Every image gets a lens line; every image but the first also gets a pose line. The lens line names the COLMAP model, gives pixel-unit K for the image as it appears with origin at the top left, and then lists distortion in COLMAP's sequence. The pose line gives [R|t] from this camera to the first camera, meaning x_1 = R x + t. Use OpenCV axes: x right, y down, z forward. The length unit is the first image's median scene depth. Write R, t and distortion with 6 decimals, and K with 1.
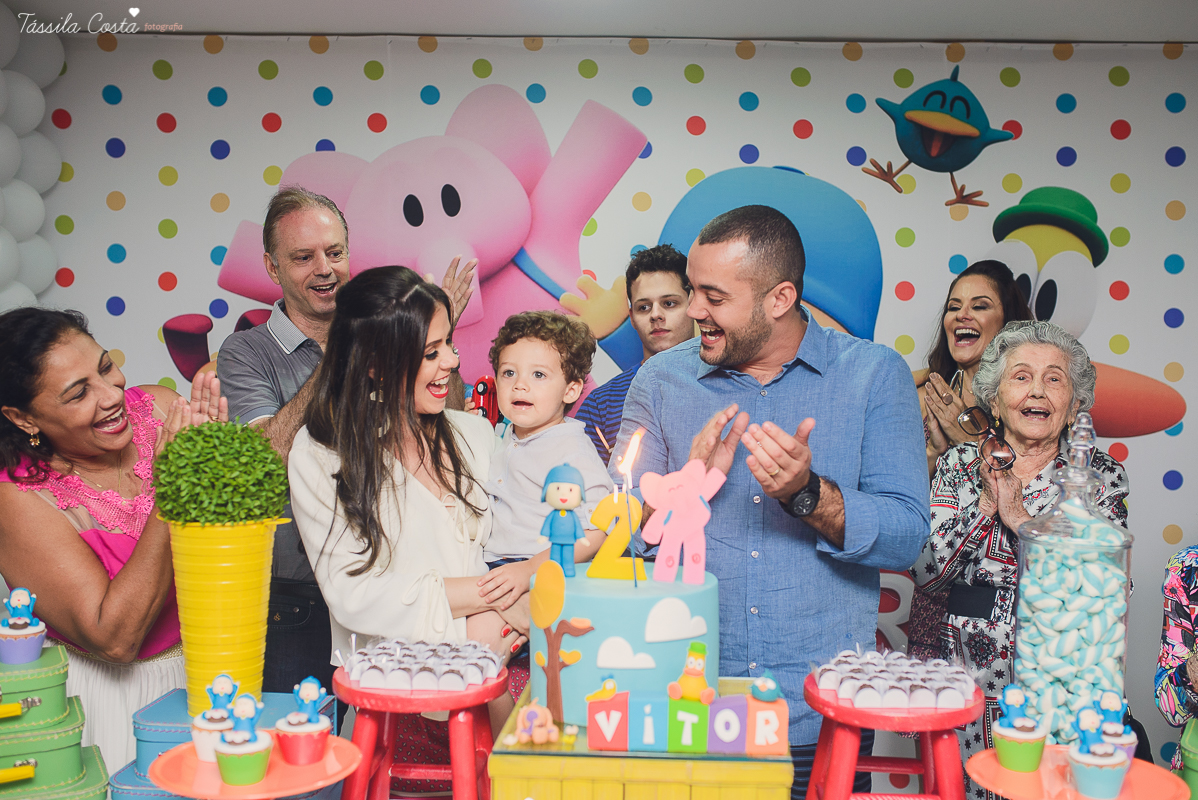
lens RADIAL K [[1220.5, 0, 619.0], [0, 1220.5, 400.9], [0, 0, 1]] dist [-0.063418, 0.106952]
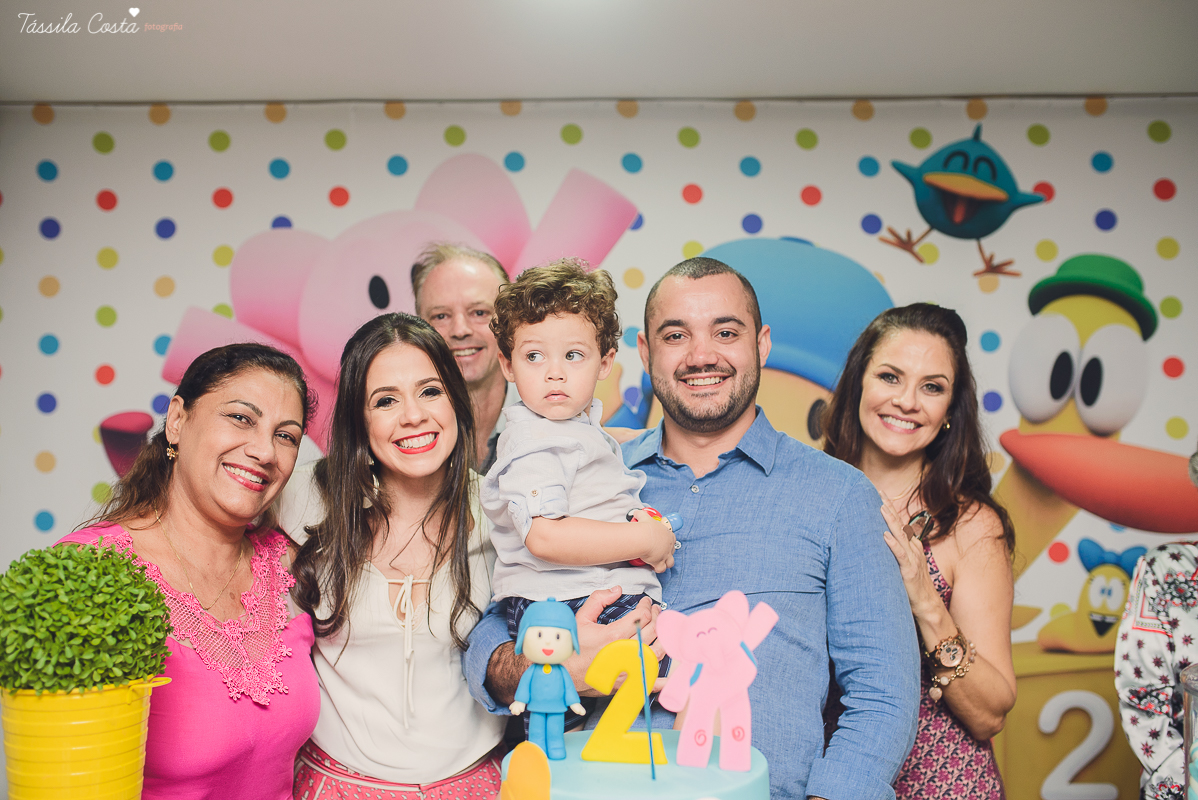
lens RADIAL K [[1151.4, 0, 599.0], [0, 1151.4, 400.0], [0, 0, 1]] dist [-0.061132, 0.097799]
pose [[0.999873, -0.015707, -0.002748, -0.011425], [0.015421, 0.996338, -0.084096, -0.007214], [0.004059, 0.084043, 0.996454, 0.321346]]
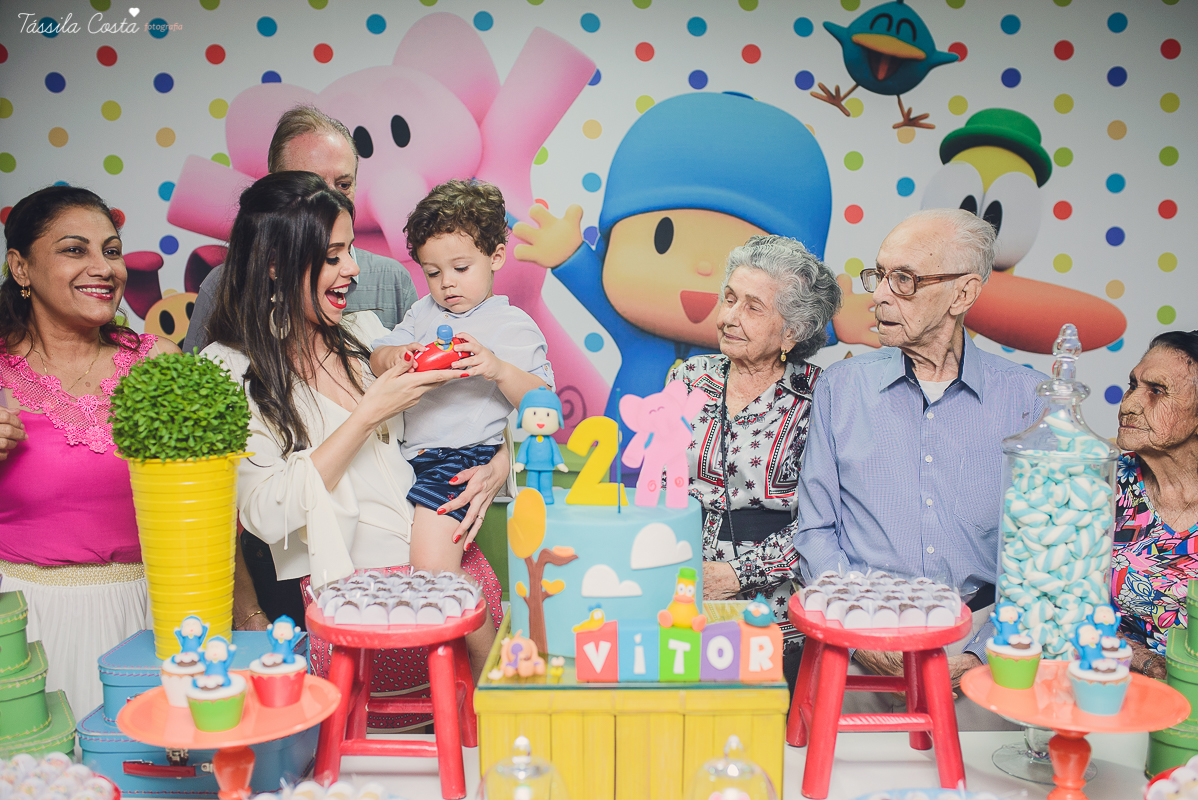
lens RADIAL K [[1151.4, 0, 599.0], [0, 1151.4, 400.0], [0, 0, 1]] dist [-0.061132, 0.097799]
pose [[0.998994, -0.023994, 0.037884, -0.032939], [0.021837, 0.998171, 0.056378, 0.010769], [-0.039168, -0.055494, 0.997690, 0.089527]]
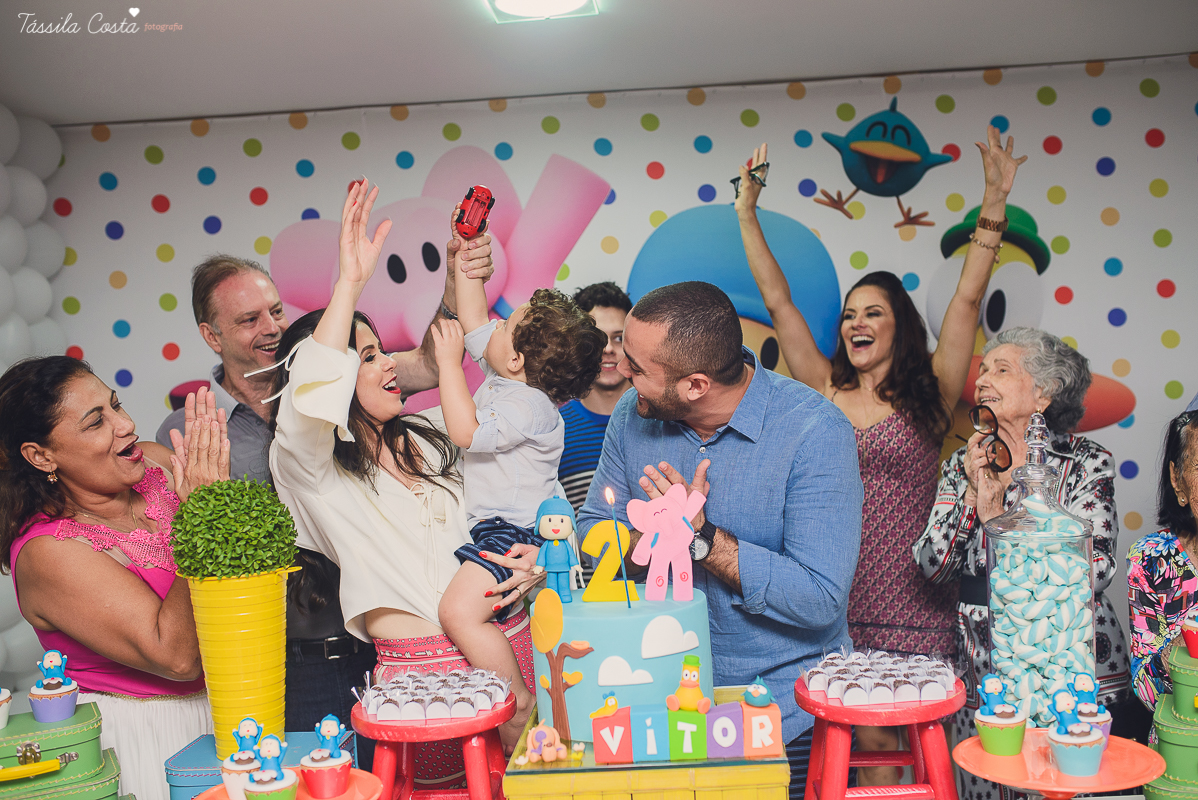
lens RADIAL K [[1156.5, 0, 599.0], [0, 1156.5, 400.0], [0, 0, 1]] dist [-0.064166, 0.105676]
pose [[0.997381, -0.072316, -0.001394, 0.001796], [0.072248, 0.996988, -0.028186, -0.001276], [0.003428, 0.028011, 0.999602, -0.011207]]
